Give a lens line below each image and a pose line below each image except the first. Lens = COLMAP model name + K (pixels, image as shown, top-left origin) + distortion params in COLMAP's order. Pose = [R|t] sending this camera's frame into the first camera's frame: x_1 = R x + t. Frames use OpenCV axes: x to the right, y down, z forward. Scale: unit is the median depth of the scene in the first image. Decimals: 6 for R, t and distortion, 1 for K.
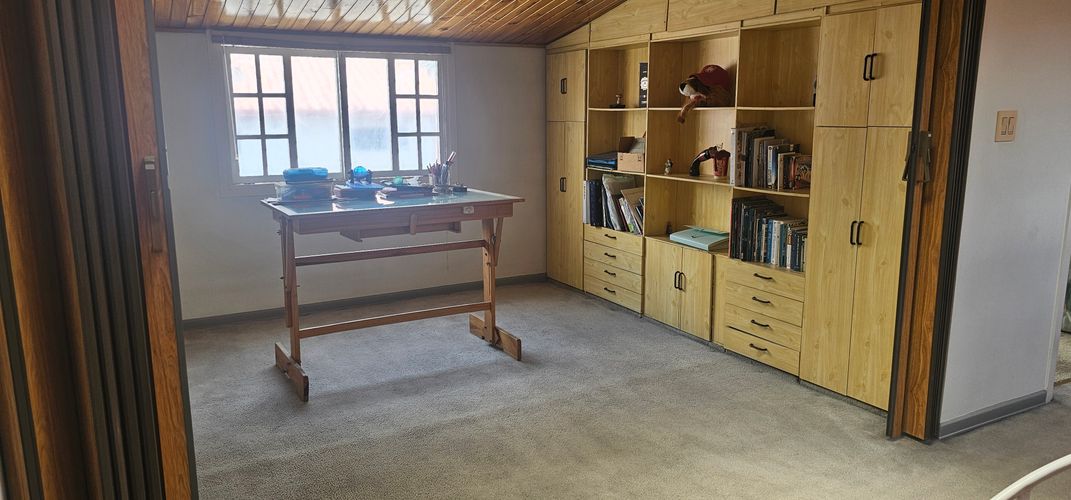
lens RADIAL K [[715.8, 0, 530.3], [0, 715.8, 247.7], [0, 0, 1]] dist [0.035382, -0.017165]
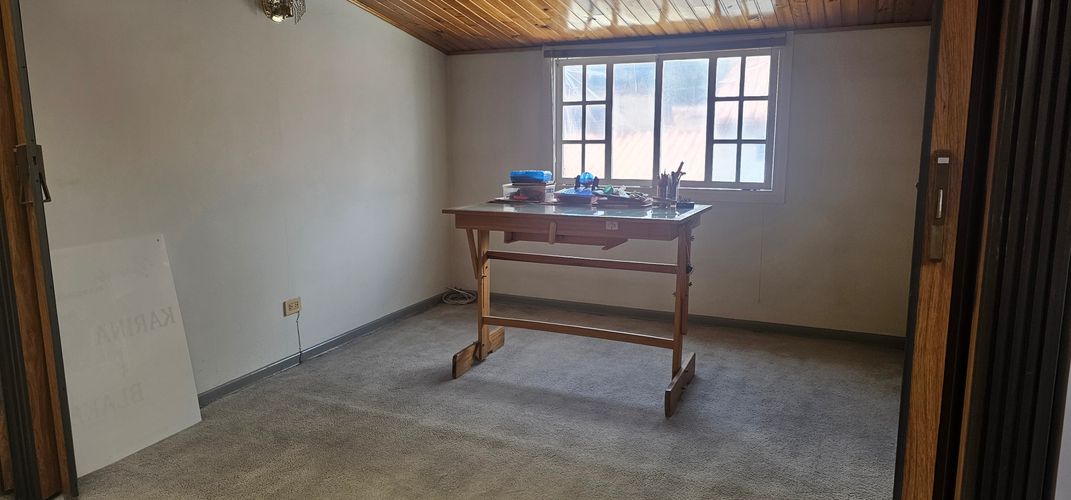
lens RADIAL K [[715.8, 0, 532.5], [0, 715.8, 248.3], [0, 0, 1]] dist [0.035382, -0.017165]
pose [[0.573557, 0.137879, -0.807478, 0.469754], [-0.146318, 0.987125, 0.064624, -0.055719], [0.805992, 0.081083, 0.586347, 0.329060]]
